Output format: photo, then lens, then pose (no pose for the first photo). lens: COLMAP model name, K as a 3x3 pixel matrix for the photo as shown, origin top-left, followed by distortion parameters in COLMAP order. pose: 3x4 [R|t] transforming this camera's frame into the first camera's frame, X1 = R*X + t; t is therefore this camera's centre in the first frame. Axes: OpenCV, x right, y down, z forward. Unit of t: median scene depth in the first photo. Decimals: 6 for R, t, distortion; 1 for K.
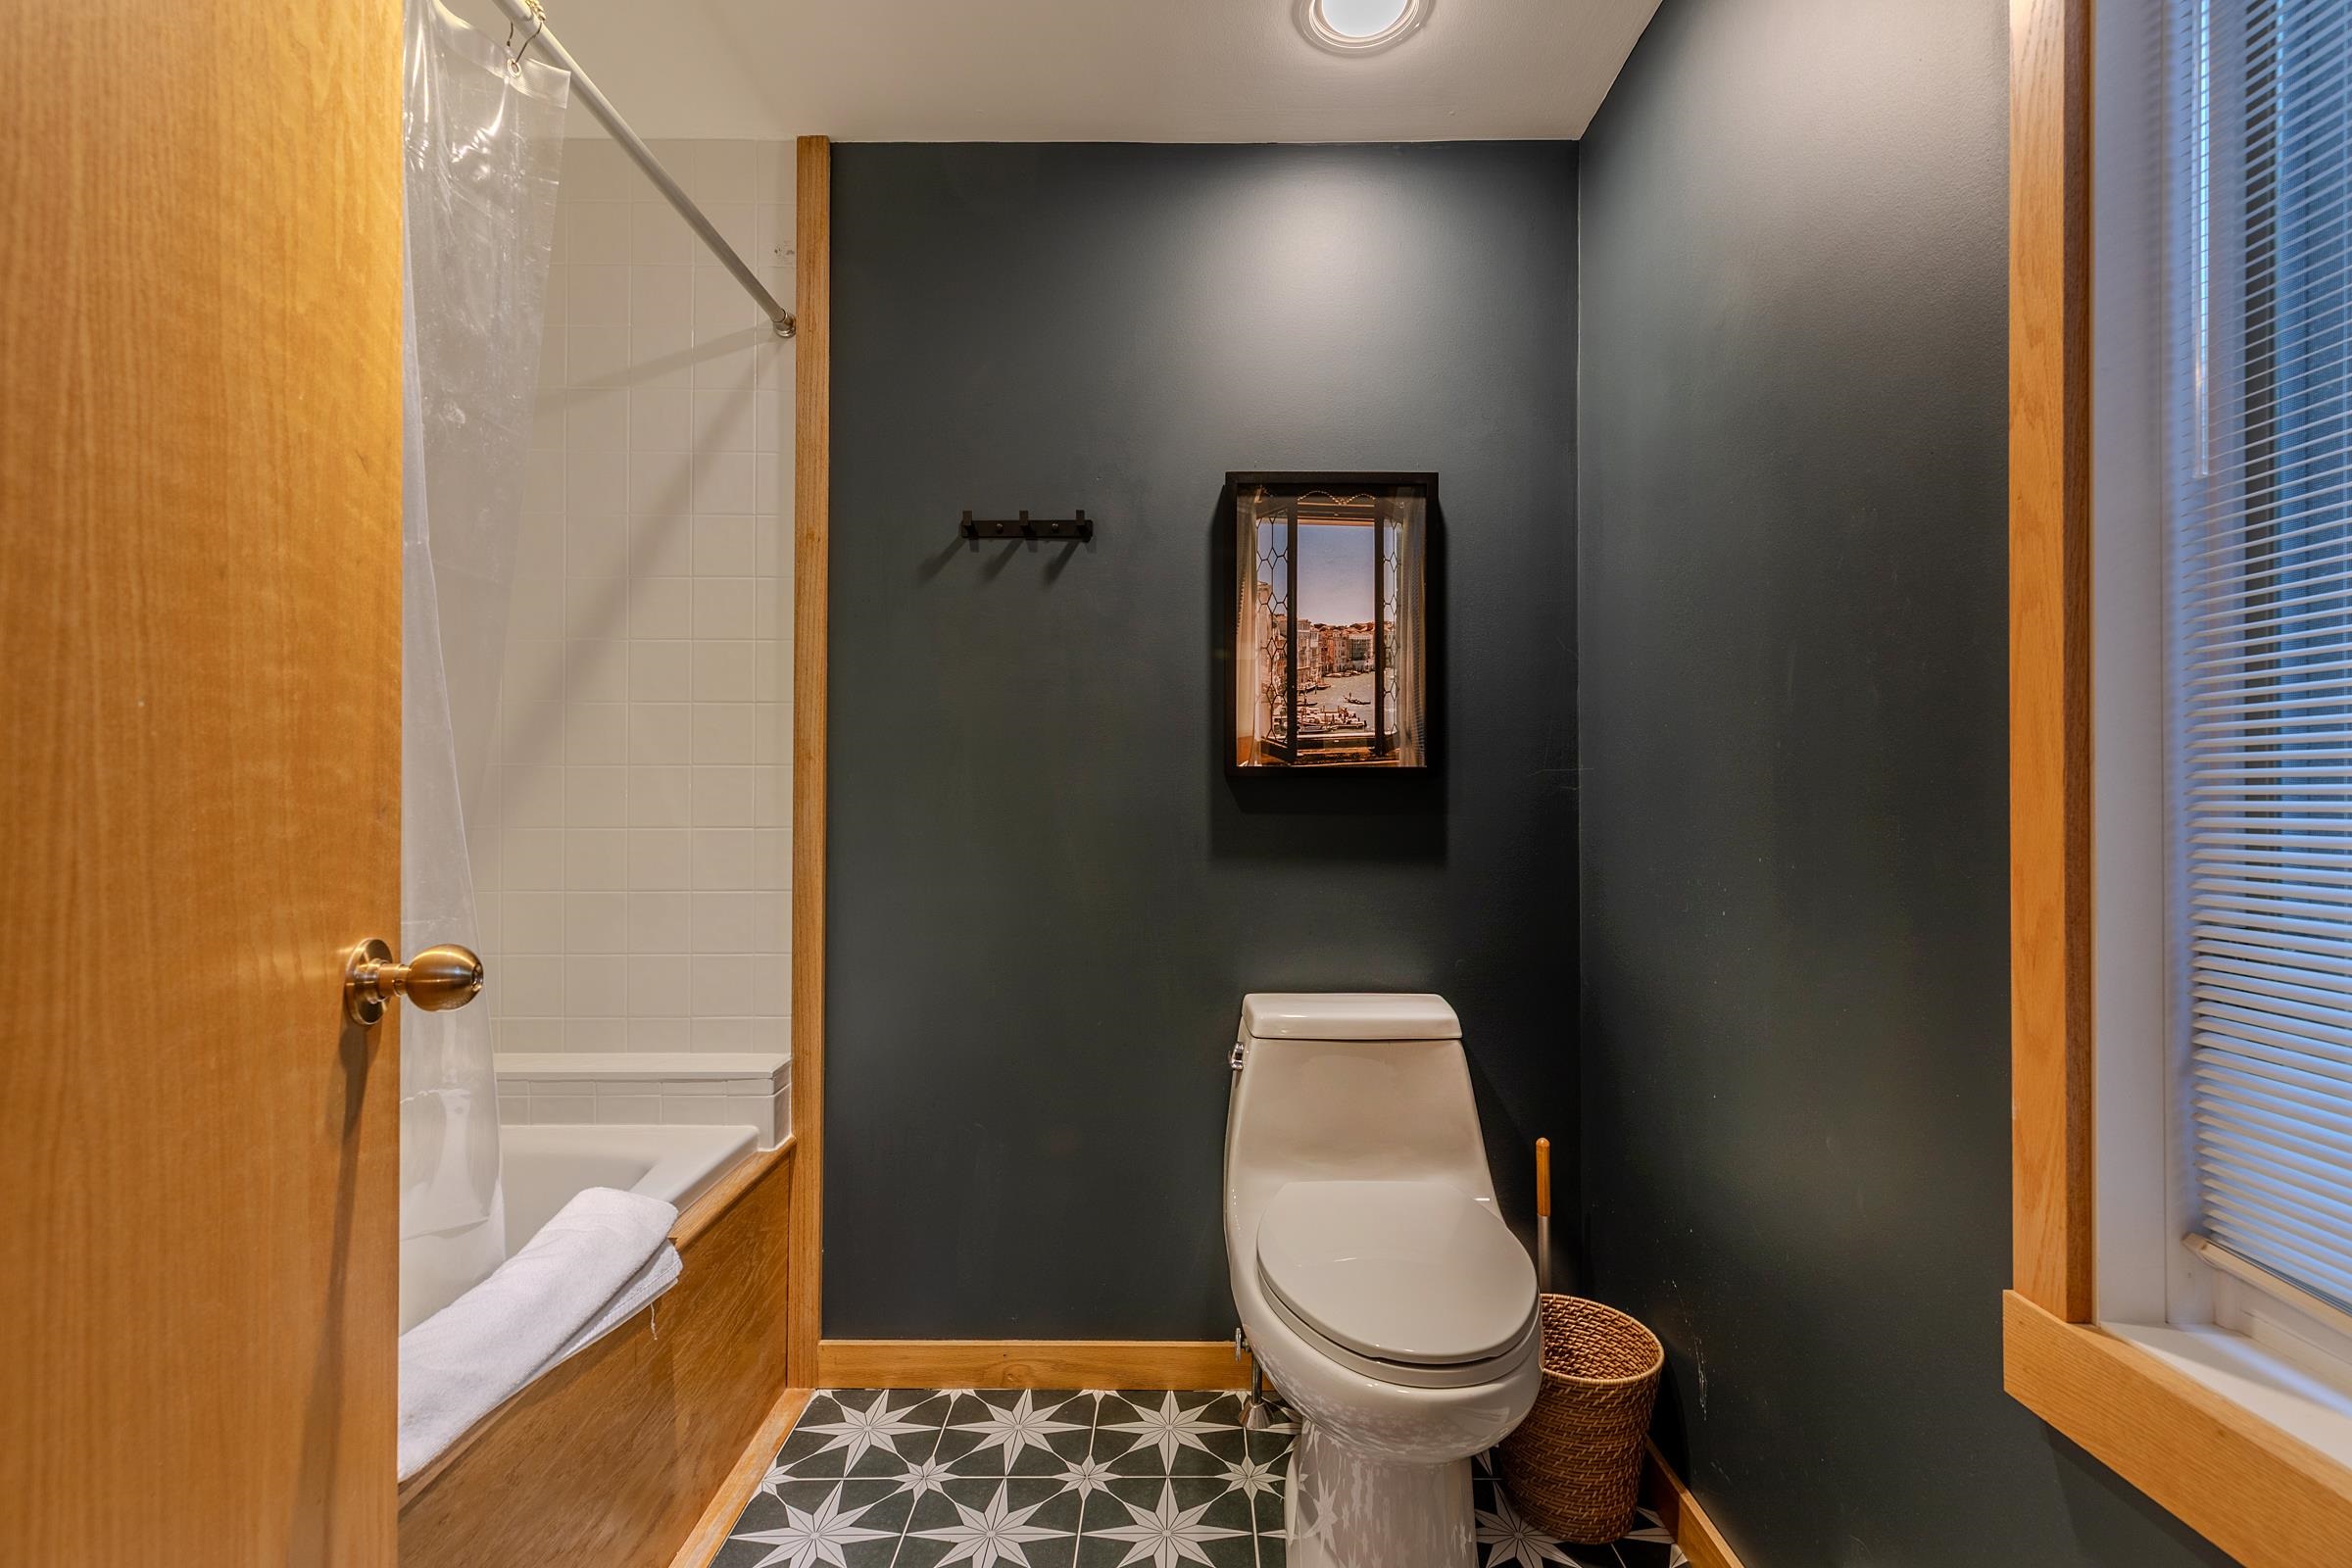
lens RADIAL K [[1052.2, 0, 1178.6], [0, 1052.2, 777.8], [0, 0, 1]] dist [0.003277, 0.000595]
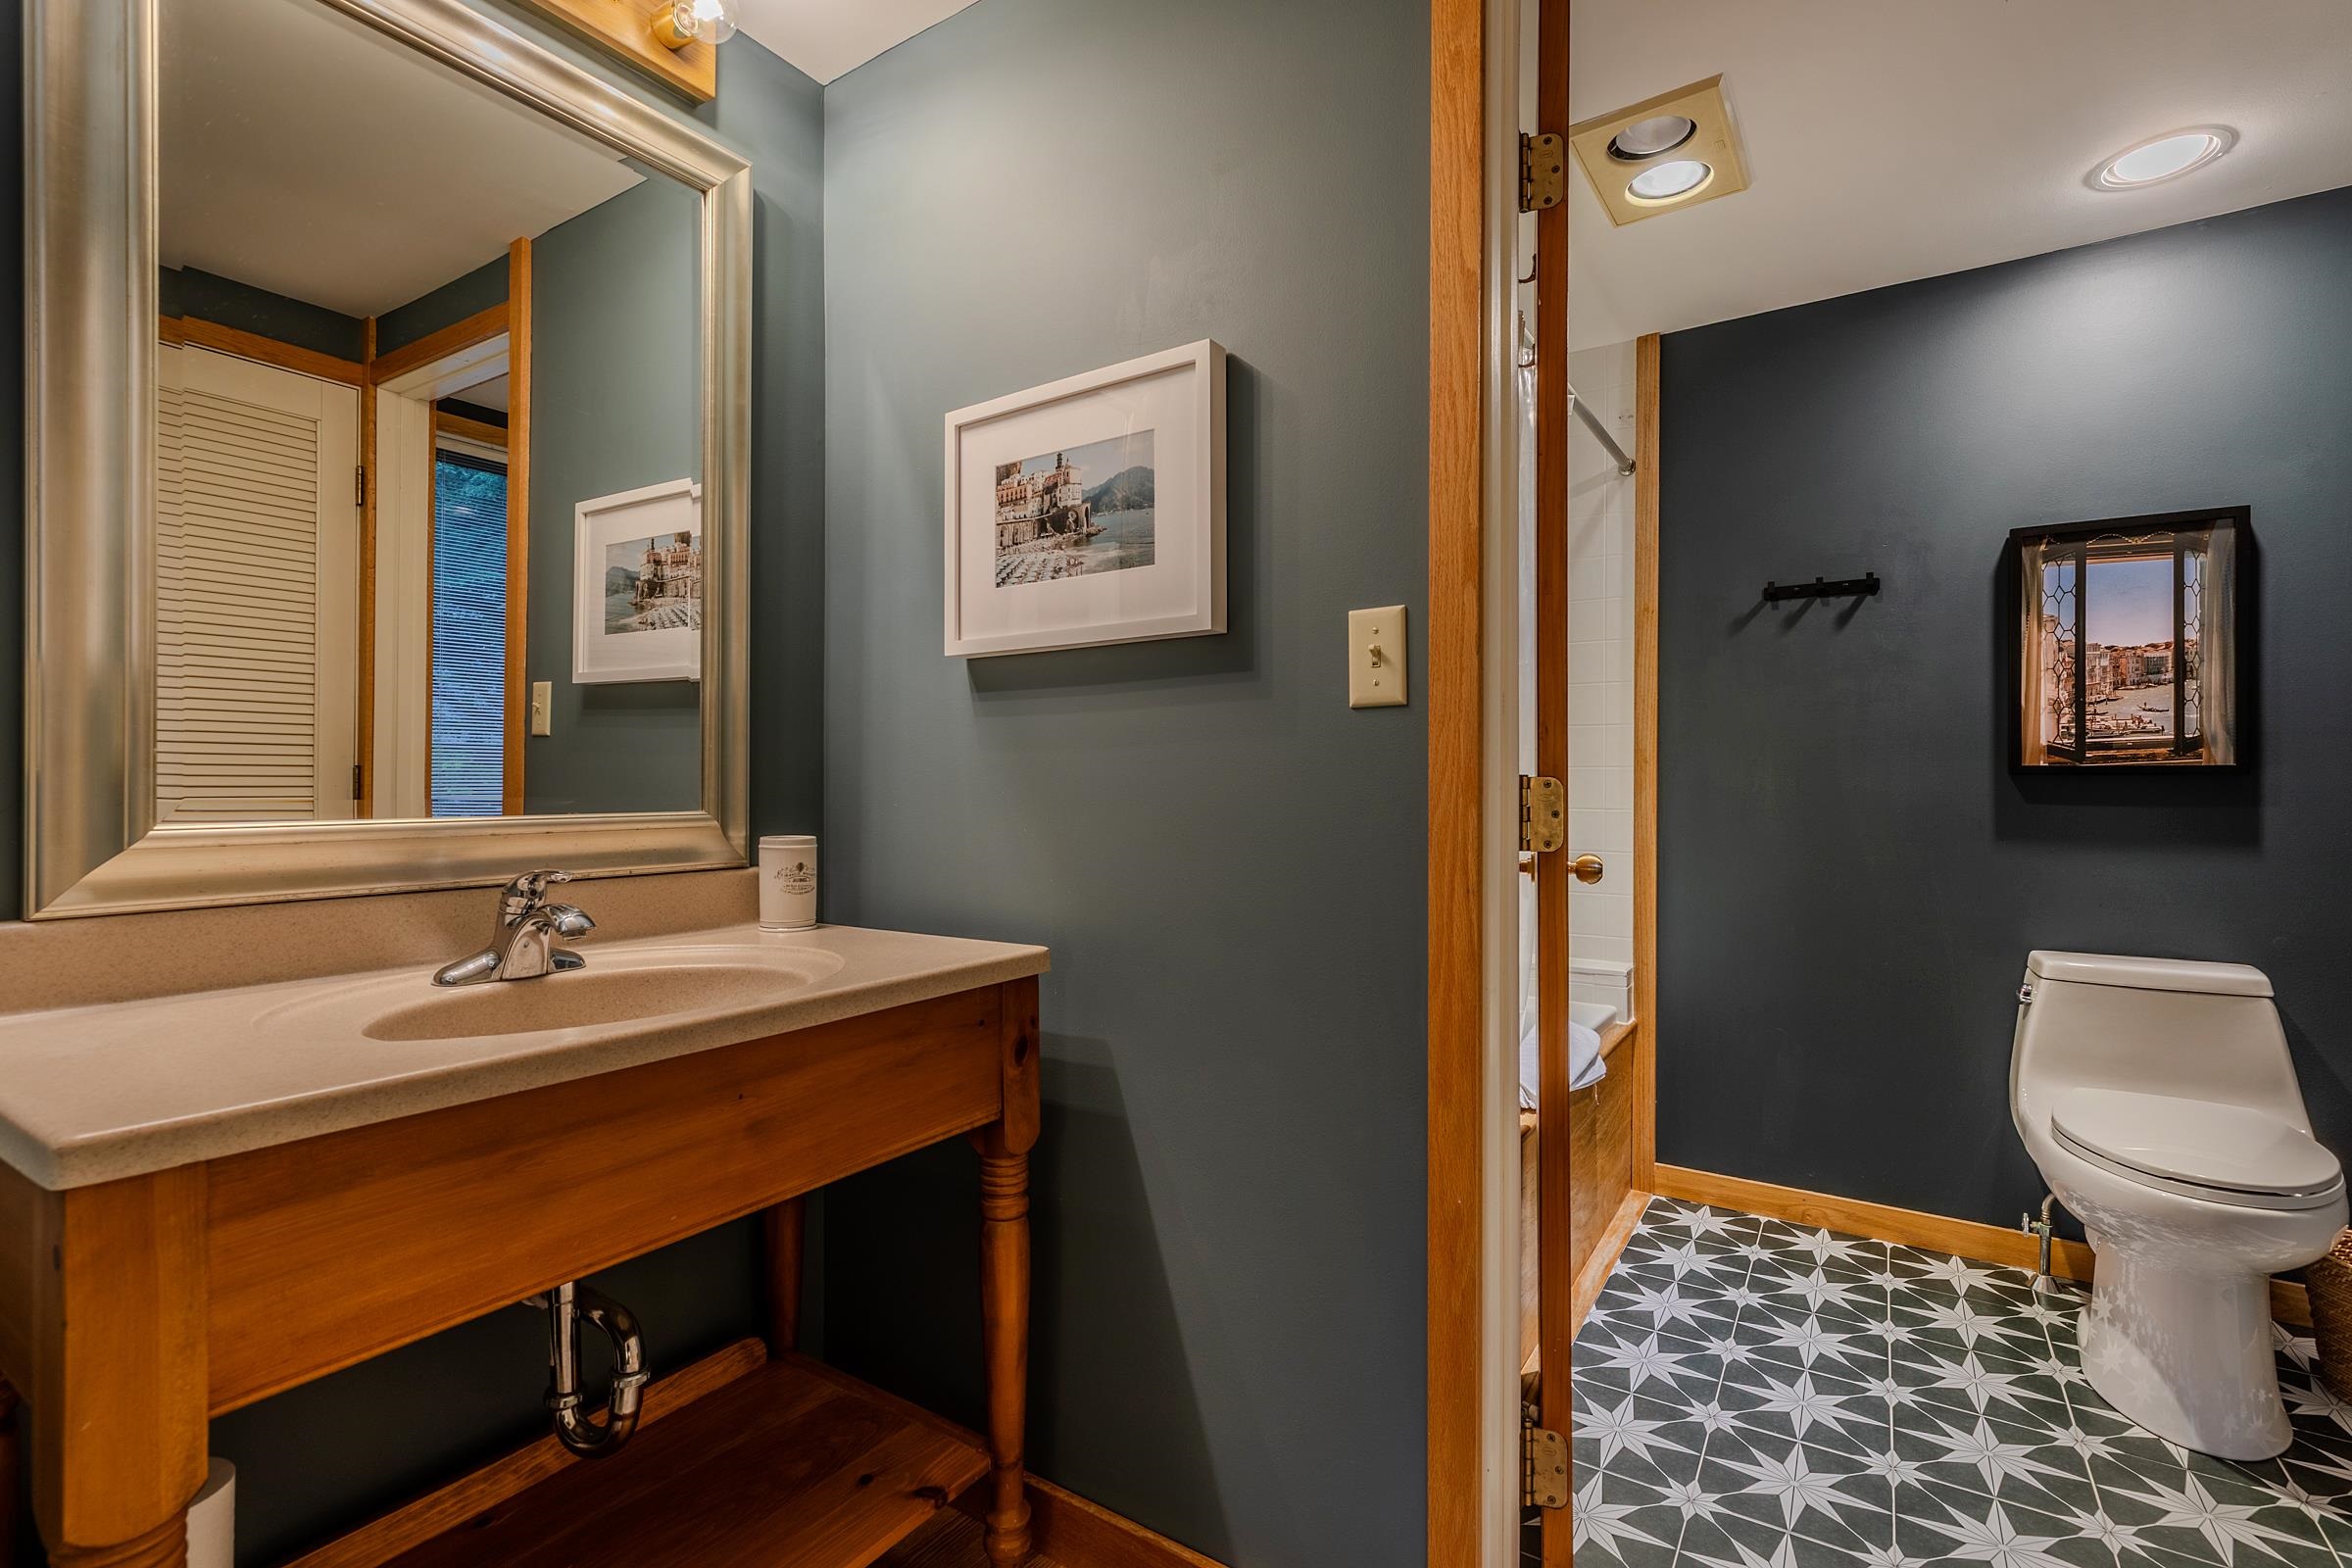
lens RADIAL K [[1052.2, 0, 1178.6], [0, 1052.2, 777.8], [0, 0, 1]] dist [0.003277, 0.000595]
pose [[0.834510, -0.000643, -0.550992, -0.088561], [0.002302, 0.999995, 0.002319, -0.001803], [0.550988, -0.003204, 0.834507, -0.579746]]
